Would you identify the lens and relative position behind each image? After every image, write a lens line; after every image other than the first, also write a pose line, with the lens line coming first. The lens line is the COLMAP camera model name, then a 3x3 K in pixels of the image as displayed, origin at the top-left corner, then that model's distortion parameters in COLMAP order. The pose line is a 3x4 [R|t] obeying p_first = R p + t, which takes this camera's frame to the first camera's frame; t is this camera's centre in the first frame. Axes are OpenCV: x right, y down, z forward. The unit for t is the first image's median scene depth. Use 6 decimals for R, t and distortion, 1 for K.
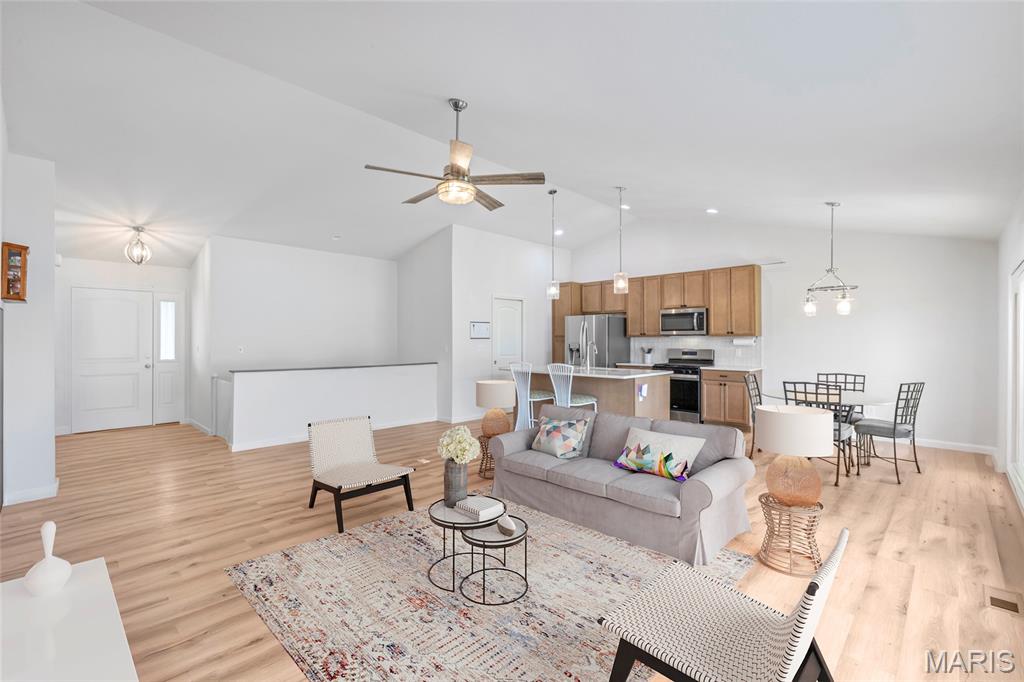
lens RADIAL K [[454.4, 0, 515.5], [0, 454.4, 341.2], [0, 0, 1]] dist [0.004542, 0.002094]
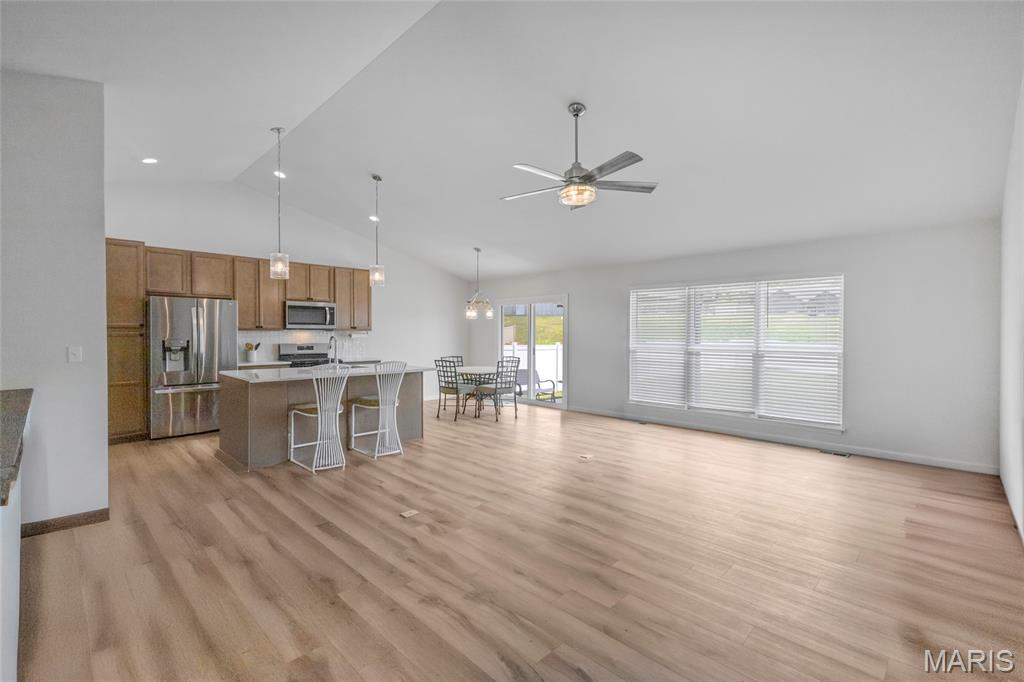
lens RADIAL K [[454.4, 0, 504.3], [0, 454.4, 338.5], [0, 0, 1]] dist [0.004542, 0.002094]
pose [[0.020615, -0.008996, 0.999747, -0.591828], [-0.002692, 0.999955, 0.009053, -0.003489], [-0.999784, -0.002878, 0.020589, 0.572006]]
